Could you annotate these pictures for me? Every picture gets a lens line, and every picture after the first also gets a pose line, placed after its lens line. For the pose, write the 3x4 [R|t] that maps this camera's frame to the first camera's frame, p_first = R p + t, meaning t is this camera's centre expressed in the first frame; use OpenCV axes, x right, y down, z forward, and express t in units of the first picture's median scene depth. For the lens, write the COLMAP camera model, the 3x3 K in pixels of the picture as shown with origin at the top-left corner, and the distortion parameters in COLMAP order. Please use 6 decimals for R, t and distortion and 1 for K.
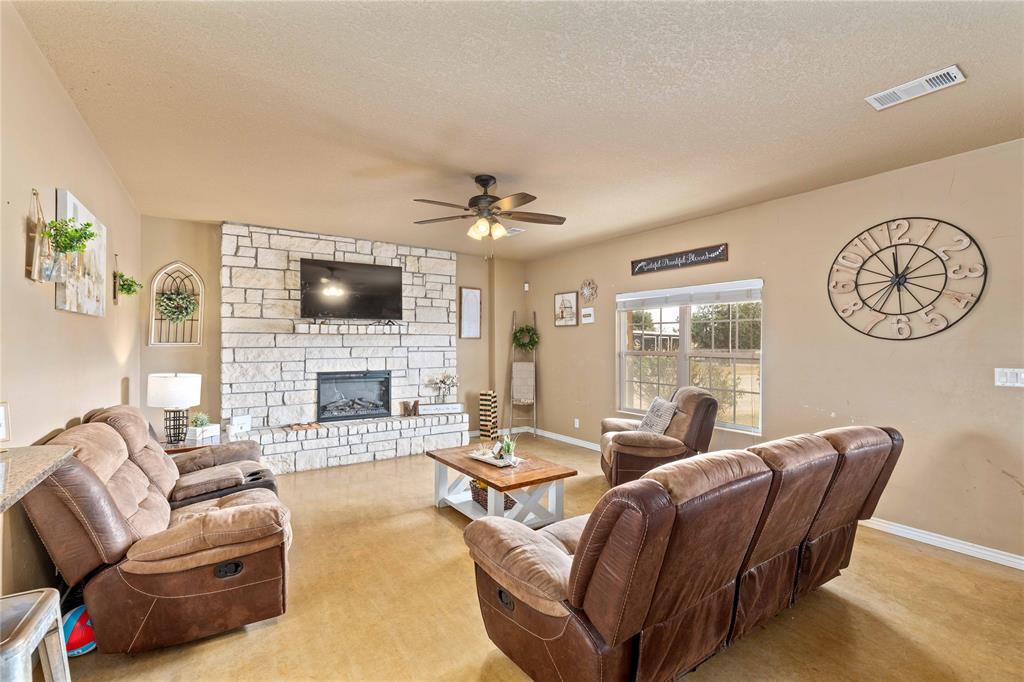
lens RADIAL K [[448.8, 0, 512.0], [0, 448.8, 341.0], [0, 0, 1]] dist [0.001963, 0.000295]
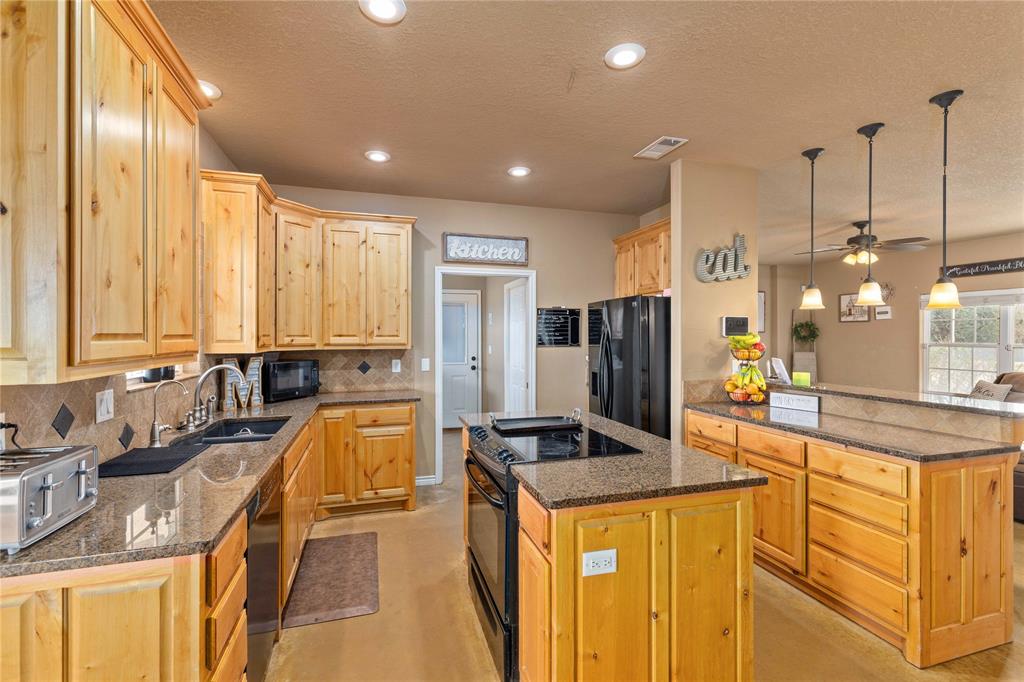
lens RADIAL K [[448.8, 0, 512.0], [0, 448.8, 341.0], [0, 0, 1]] dist [0.001963, 0.000295]
pose [[0.952508, 0.002095, -0.304506, -0.436882], [0.001590, 0.999928, 0.011855, 0.002702], [0.304509, -0.011776, 0.952437, -0.469182]]
